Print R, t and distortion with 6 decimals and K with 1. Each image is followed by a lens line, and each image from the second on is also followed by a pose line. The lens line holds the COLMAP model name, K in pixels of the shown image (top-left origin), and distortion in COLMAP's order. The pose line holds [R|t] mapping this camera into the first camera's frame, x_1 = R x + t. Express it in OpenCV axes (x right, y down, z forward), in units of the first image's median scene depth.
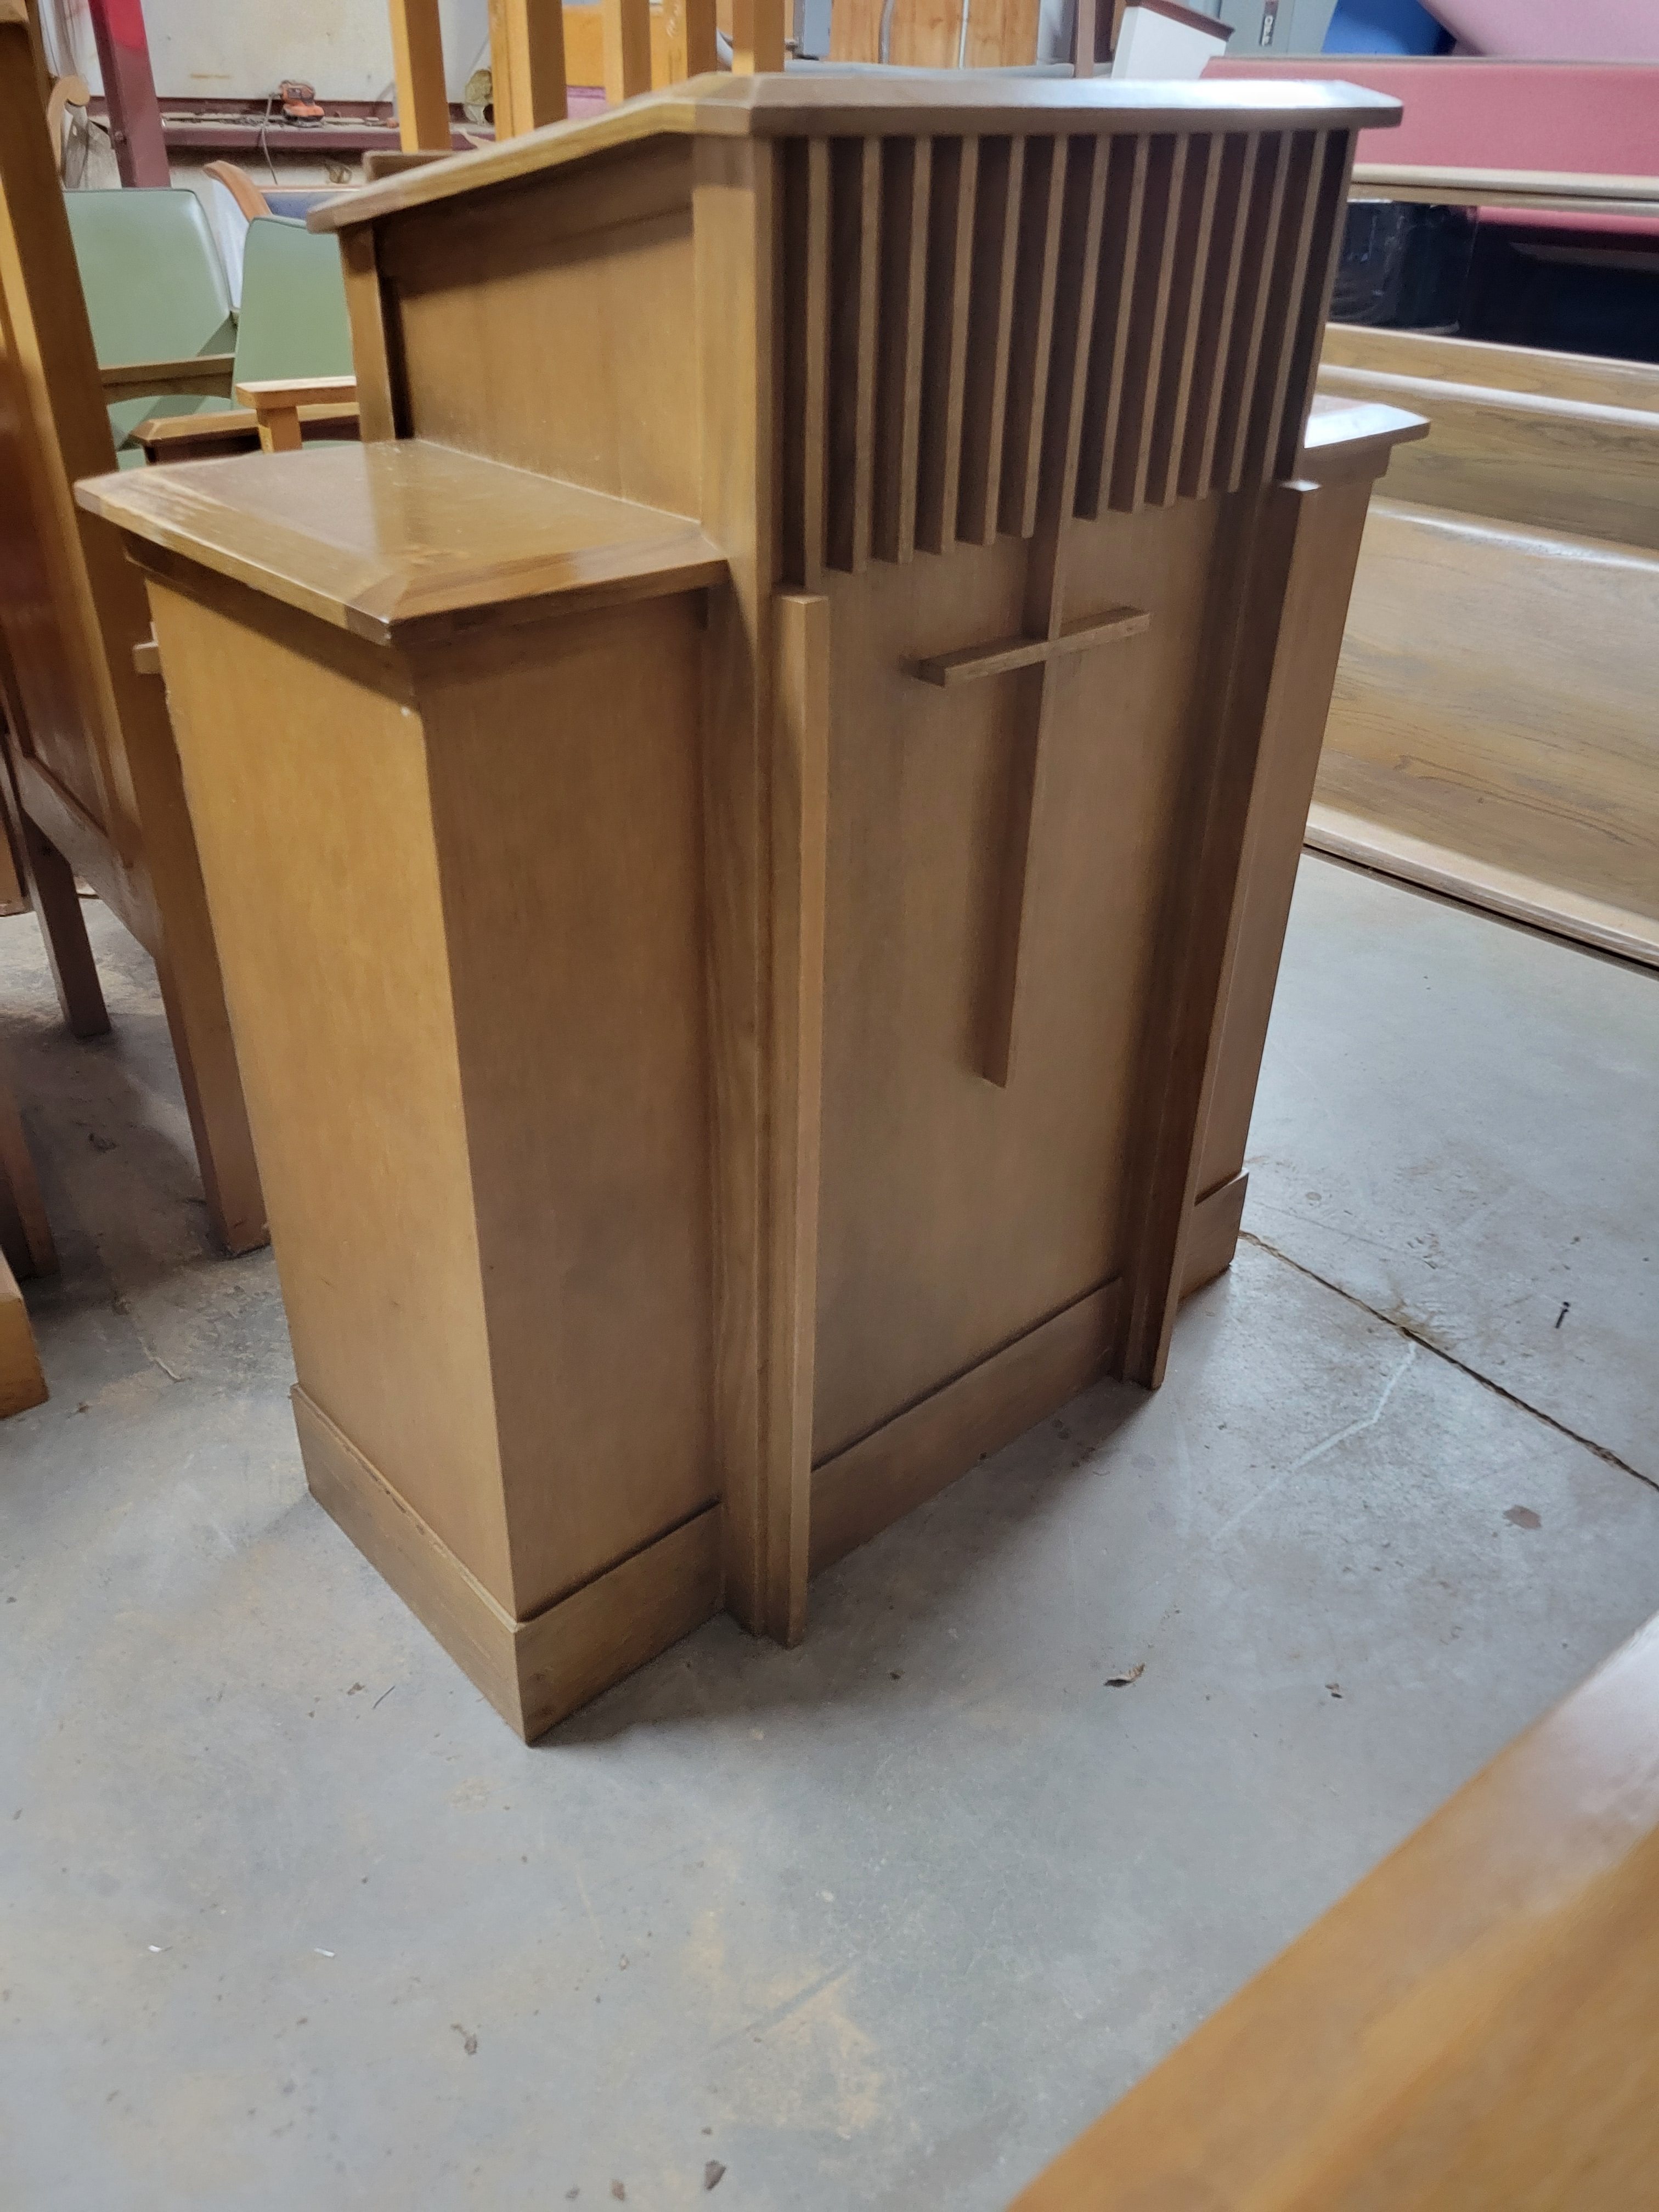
lens RADIAL K [[1652.5, 0, 813.6], [0, 1652.5, 1082.2], [0, 0, 1]] dist [0.078196, -0.072061]
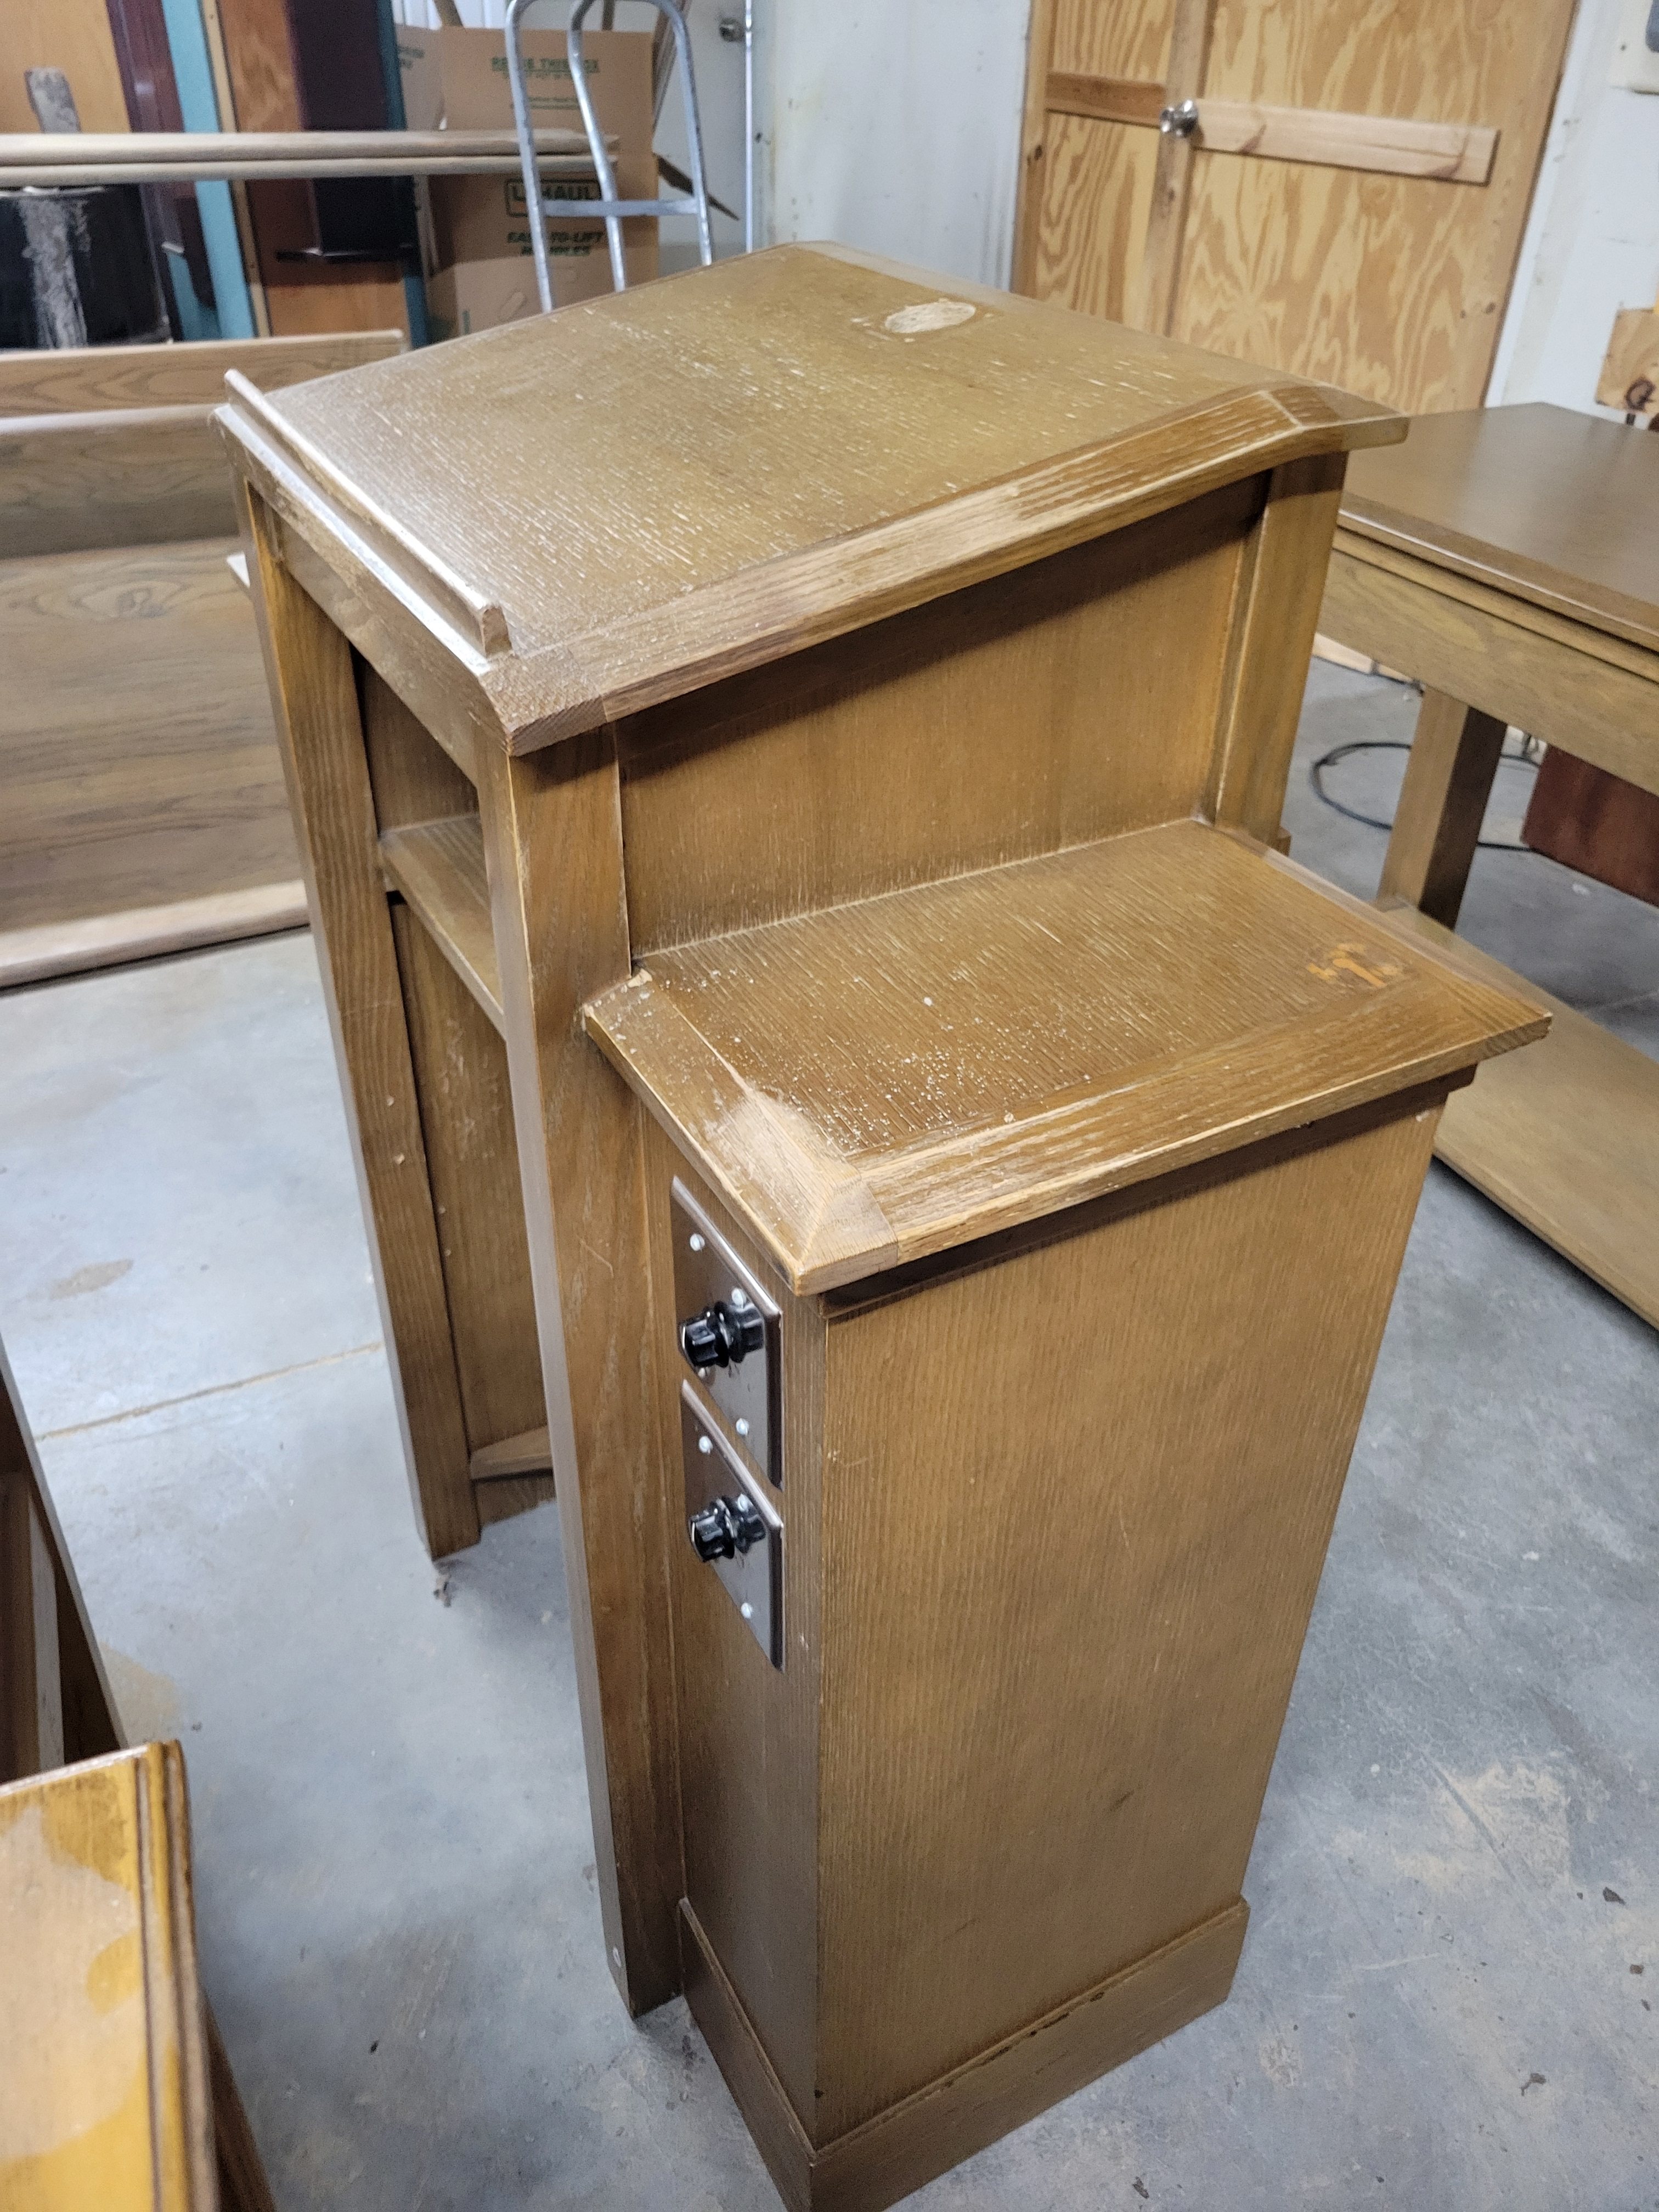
lens RADIAL K [[1676.6, 0, 857.5], [0, 1676.6, 1097.7], [0, 0, 1]] dist [0.021821, -0.003645]
pose [[0.221849, -0.561828, 0.796952, -0.630691], [0.489736, 0.770954, 0.407172, -0.459390], [-0.843174, 0.299965, 0.446182, 0.519309]]
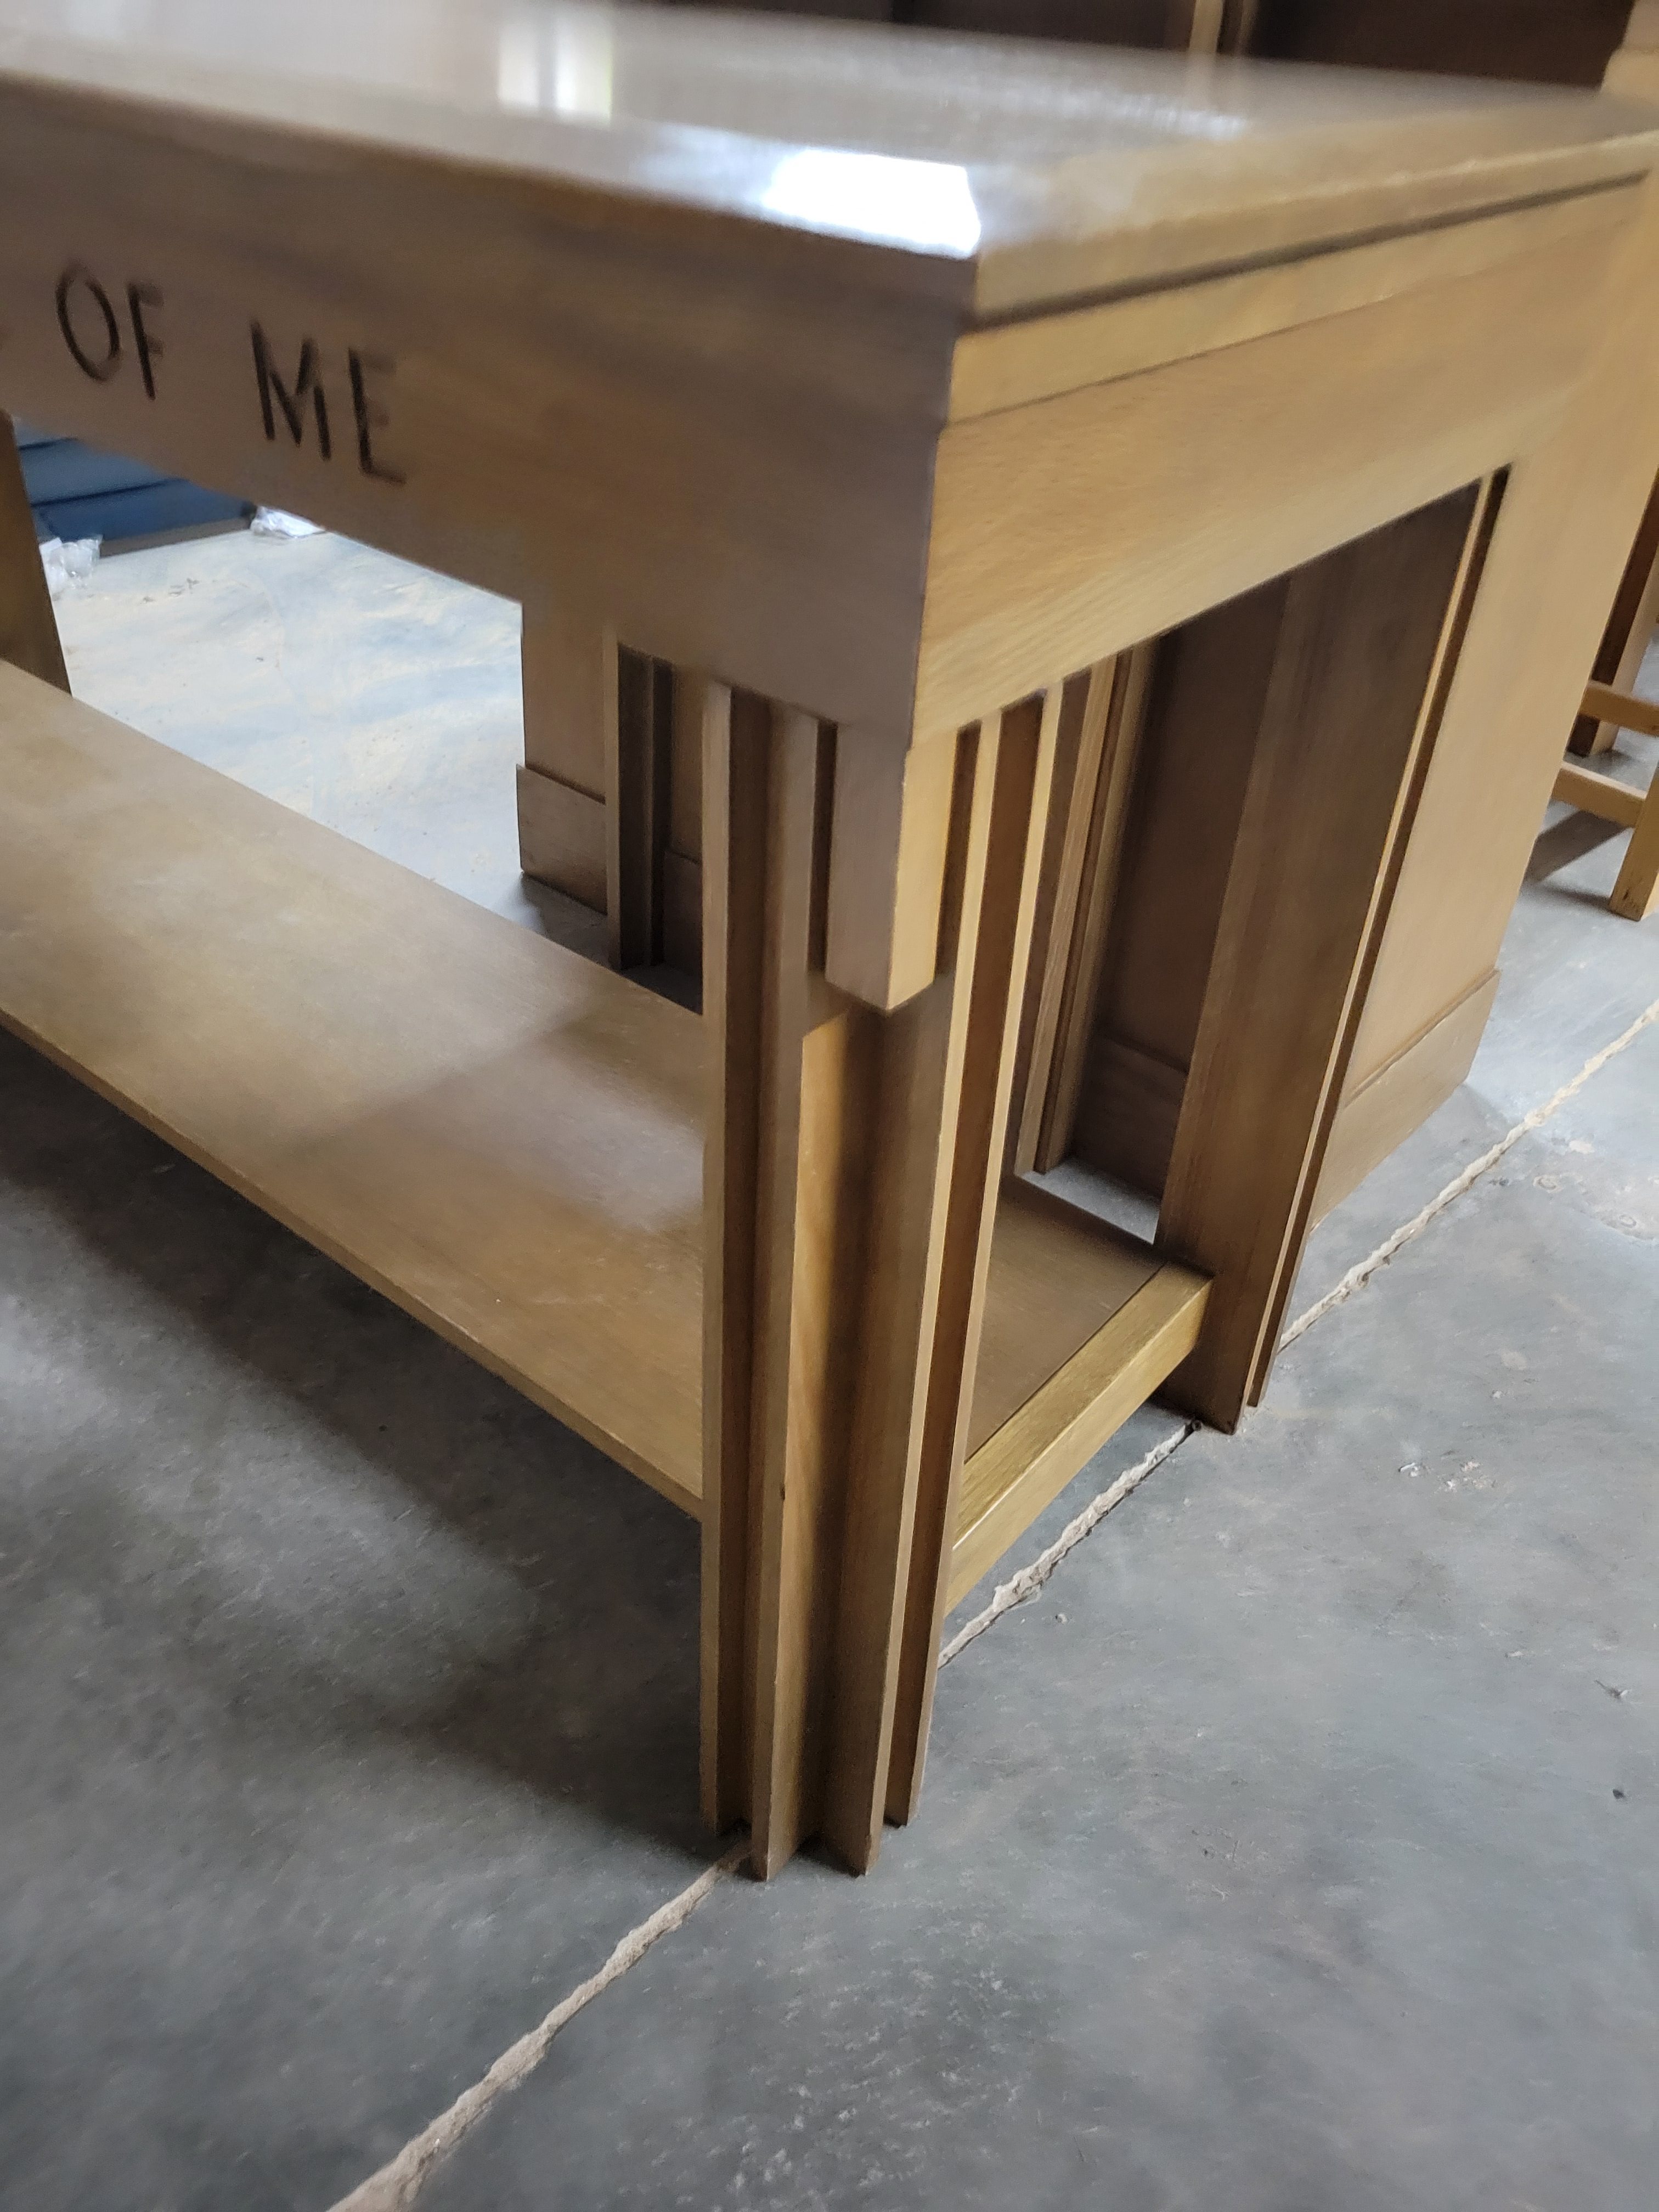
lens RADIAL K [[1660.3, 0, 785.0], [0, 1660.3, 1051.0], [0, 0, 1]] dist [0.040008, -0.004740]
pose [[0.108955, 0.538898, -0.835295, 0.981198], [-0.554983, 0.730117, 0.398650, -0.155010], [0.824695, 0.420140, 0.378629, 0.639285]]
